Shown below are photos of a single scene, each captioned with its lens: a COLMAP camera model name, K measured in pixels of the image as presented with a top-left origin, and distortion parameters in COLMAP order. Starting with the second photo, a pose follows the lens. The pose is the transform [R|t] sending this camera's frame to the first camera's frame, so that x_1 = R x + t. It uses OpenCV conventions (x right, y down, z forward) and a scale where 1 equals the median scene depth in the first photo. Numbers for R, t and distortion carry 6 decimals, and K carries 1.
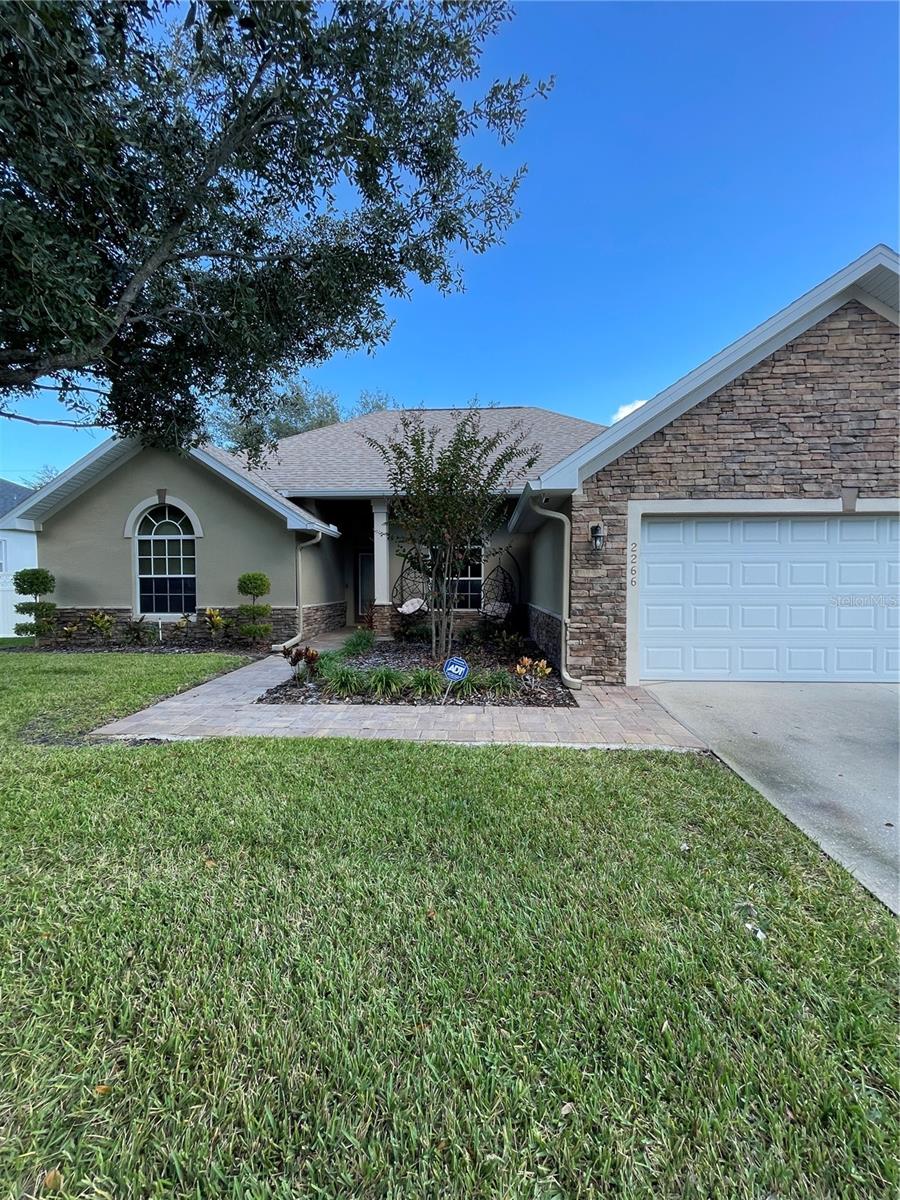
lens RADIAL K [[492.1, 0, 454.0], [0, 492.1, 593.5], [0, 0, 1]] dist [-0.000804, -0.001072]
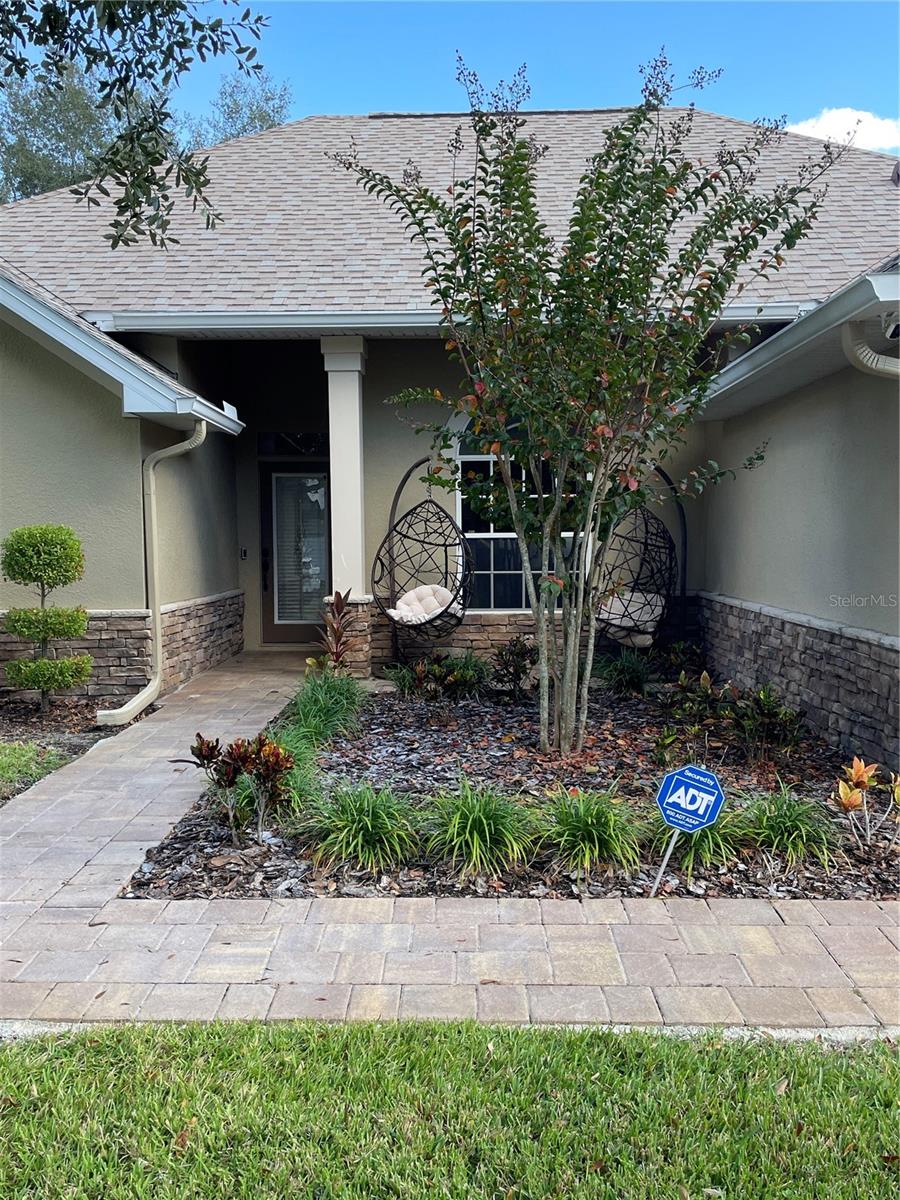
lens RADIAL K [[1123.4, 0, 446.7], [0, 1123.4, 602.6], [0, 0, 1]] dist [0.052830, 0.000000]
pose [[0.999807, -0.008908, 0.017530, -0.124133], [0.008242, 0.999255, 0.037703, -0.015800], [-0.017853, -0.037552, 0.999135, 0.113190]]
